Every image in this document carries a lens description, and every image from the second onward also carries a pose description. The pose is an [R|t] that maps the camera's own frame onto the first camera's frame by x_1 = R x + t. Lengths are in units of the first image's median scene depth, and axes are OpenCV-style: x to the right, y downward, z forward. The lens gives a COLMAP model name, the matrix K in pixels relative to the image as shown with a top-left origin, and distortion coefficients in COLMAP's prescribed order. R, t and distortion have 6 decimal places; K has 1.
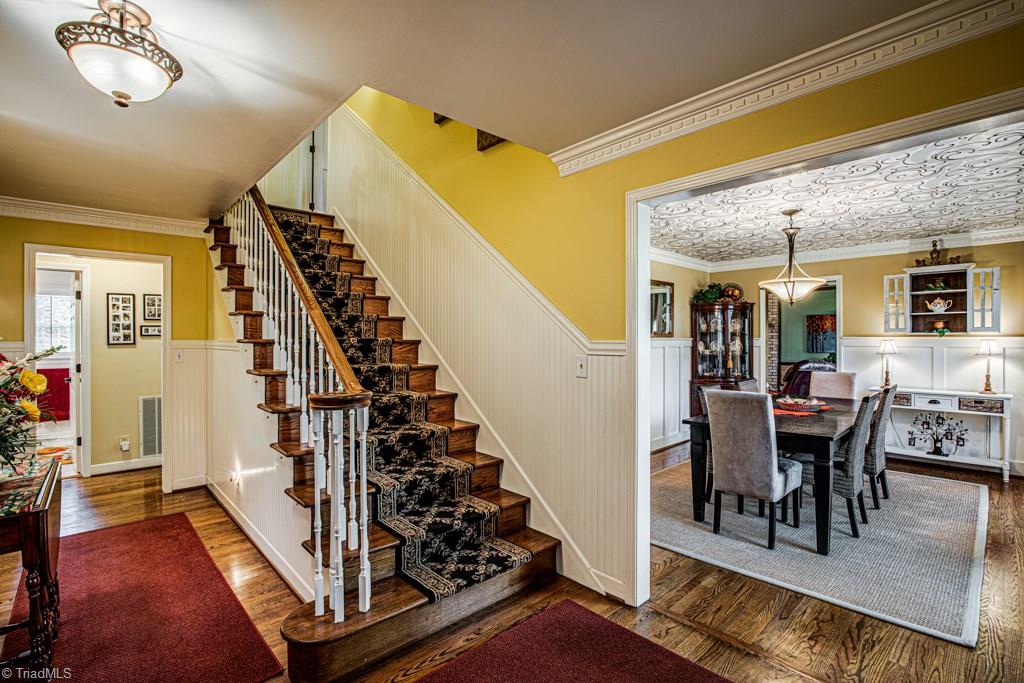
lens RADIAL K [[472.1, 0, 507.6], [0, 472.1, 338.8], [0, 0, 1]] dist [-0.001261, 0.001098]
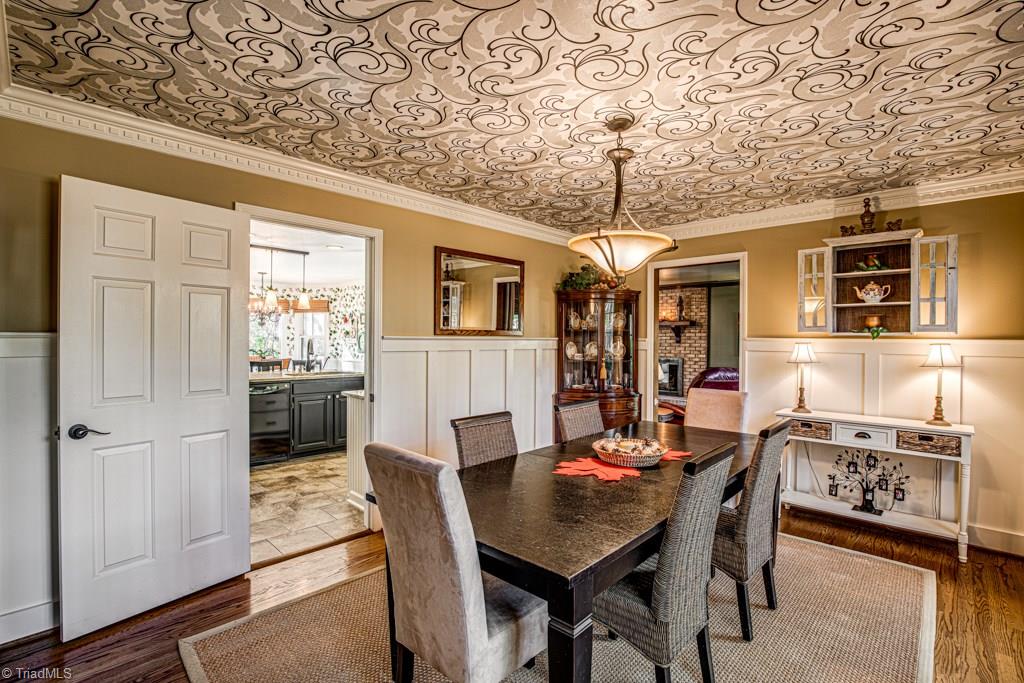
lens RADIAL K [[472.1, 0, 507.4], [0, 472.1, 339.2], [0, 0, 1]] dist [-0.001261, 0.001098]
pose [[0.999071, 0.009447, 0.042049, 0.357768], [-0.009607, 0.999947, 0.003607, -0.001080], [-0.042013, -0.004007, 0.999109, 0.339021]]
